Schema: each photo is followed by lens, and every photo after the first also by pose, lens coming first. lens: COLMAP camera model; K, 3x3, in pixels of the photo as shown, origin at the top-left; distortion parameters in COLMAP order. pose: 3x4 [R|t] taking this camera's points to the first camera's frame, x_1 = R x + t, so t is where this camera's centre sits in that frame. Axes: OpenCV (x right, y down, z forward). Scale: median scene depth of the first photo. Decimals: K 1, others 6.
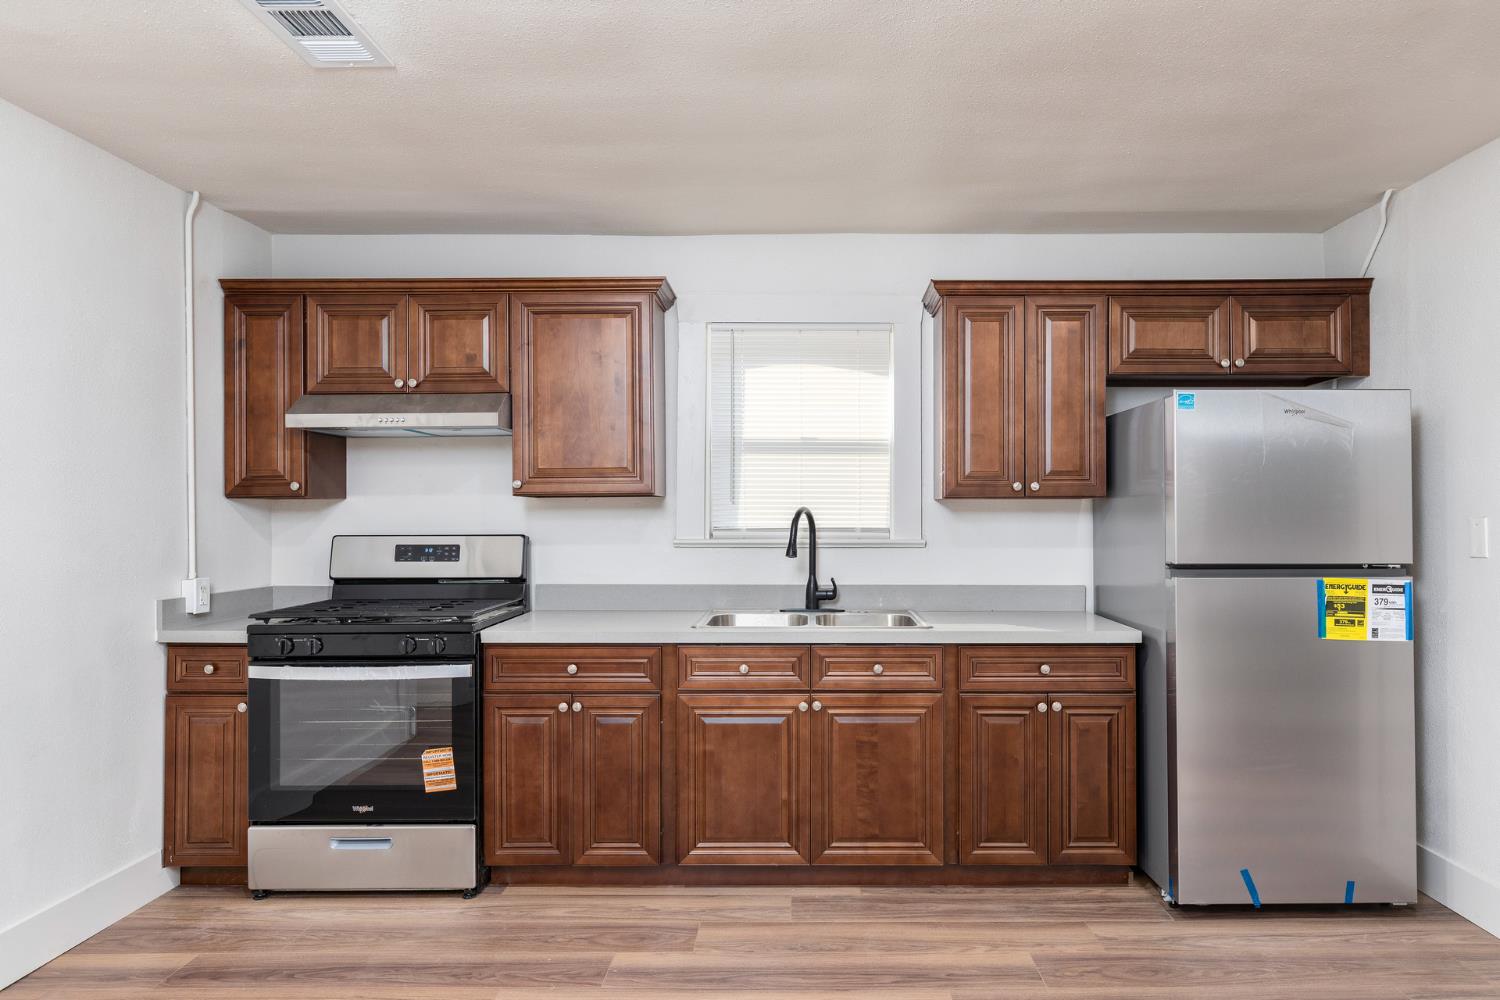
lens RADIAL K [[943.2, 0, 808.9], [0, 943.2, 505.8], [0, 0, 1]] dist [-0.004463, -0.002501]
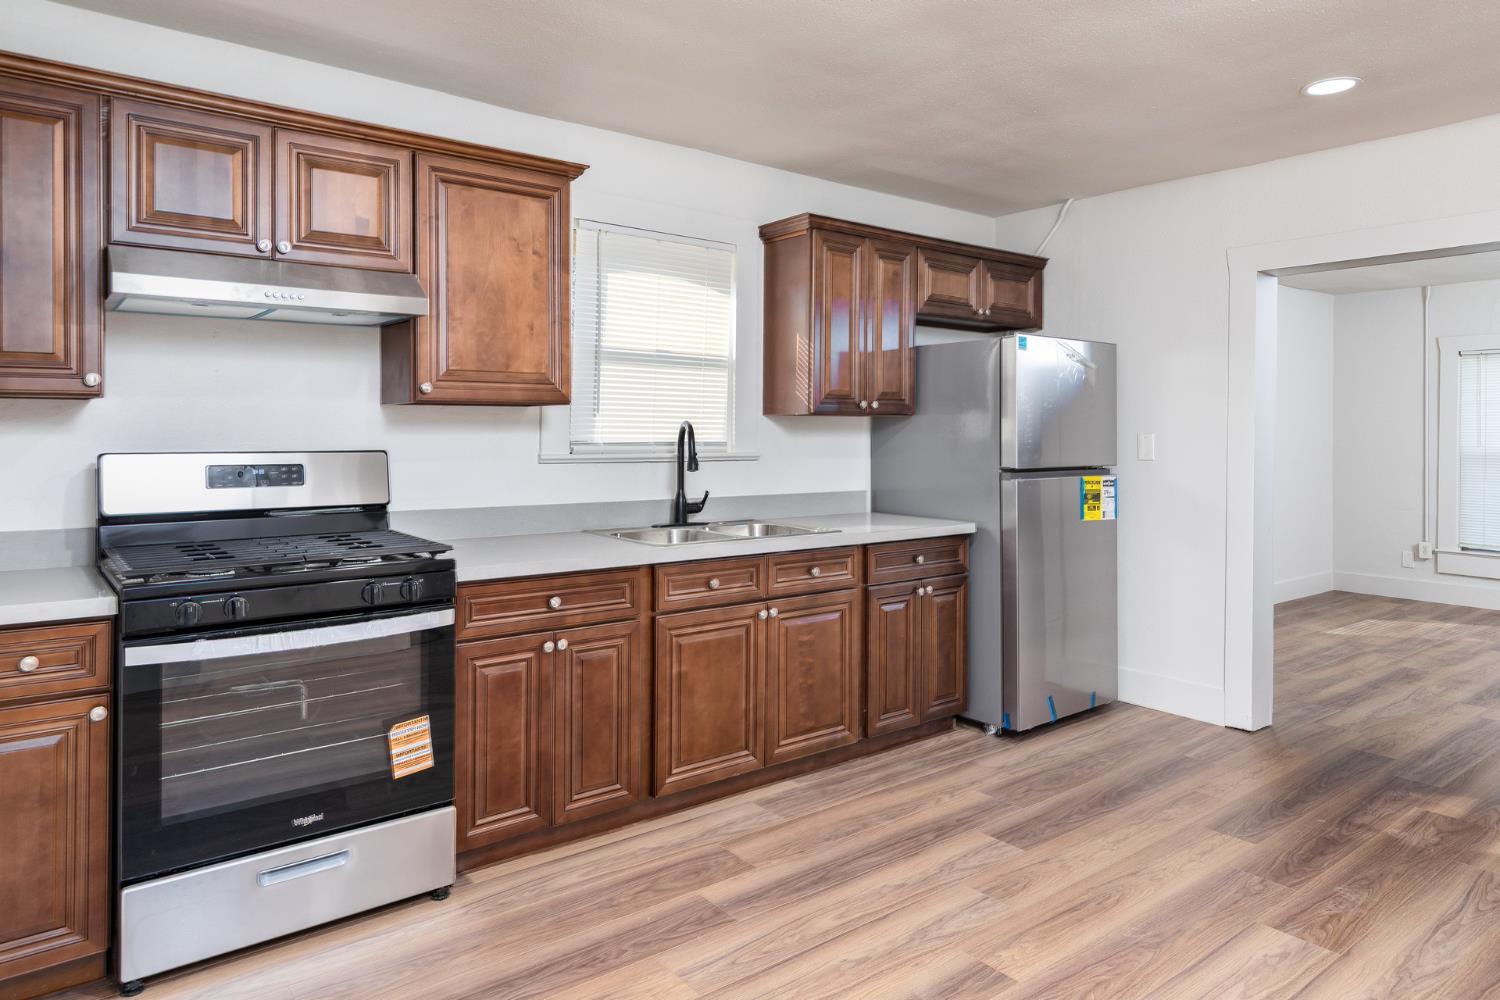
lens RADIAL K [[943.2, 0, 770.5], [0, 943.2, 434.4], [0, 0, 1]] dist [-0.004463, -0.002501]
pose [[0.783077, 0.003522, 0.621915, -0.637179], [-0.010517, 0.999916, 0.007580, 0.008816], [-0.621836, -0.012476, 0.783048, 0.193100]]
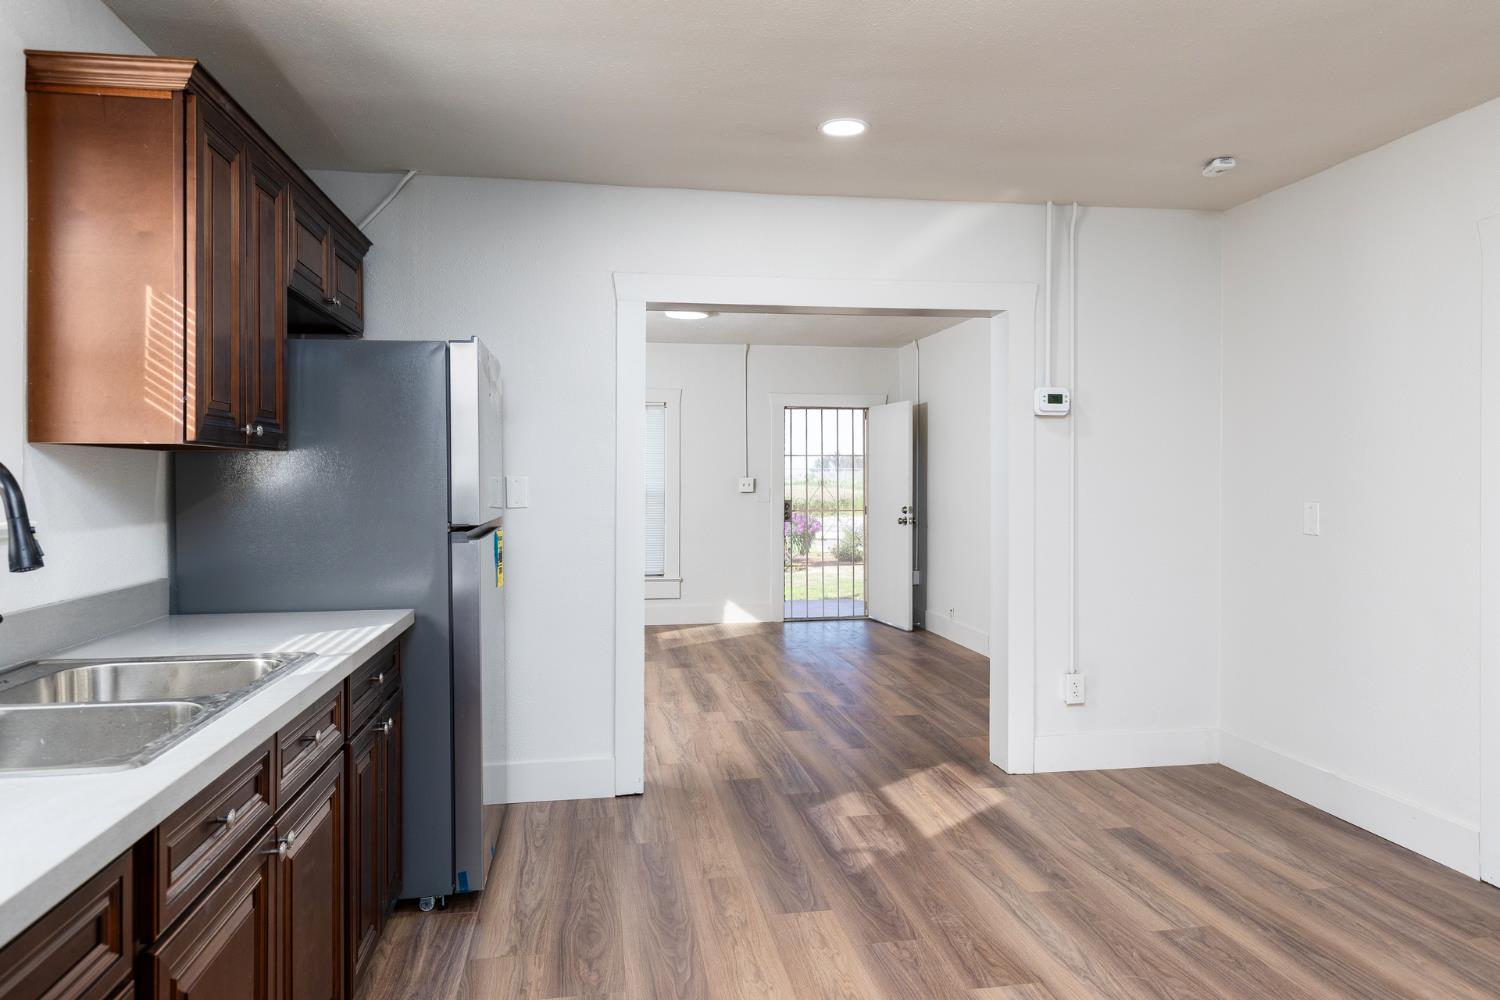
lens RADIAL K [[943.2, 0, 757.2], [0, 943.2, 480.5], [0, 0, 1]] dist [-0.004463, -0.002501]
pose [[-0.161541, -0.003210, 0.986861, -0.536196], [-0.002301, 0.999993, 0.002876, 0.013042], [-0.986863, -0.001806, -0.161548, 0.829355]]
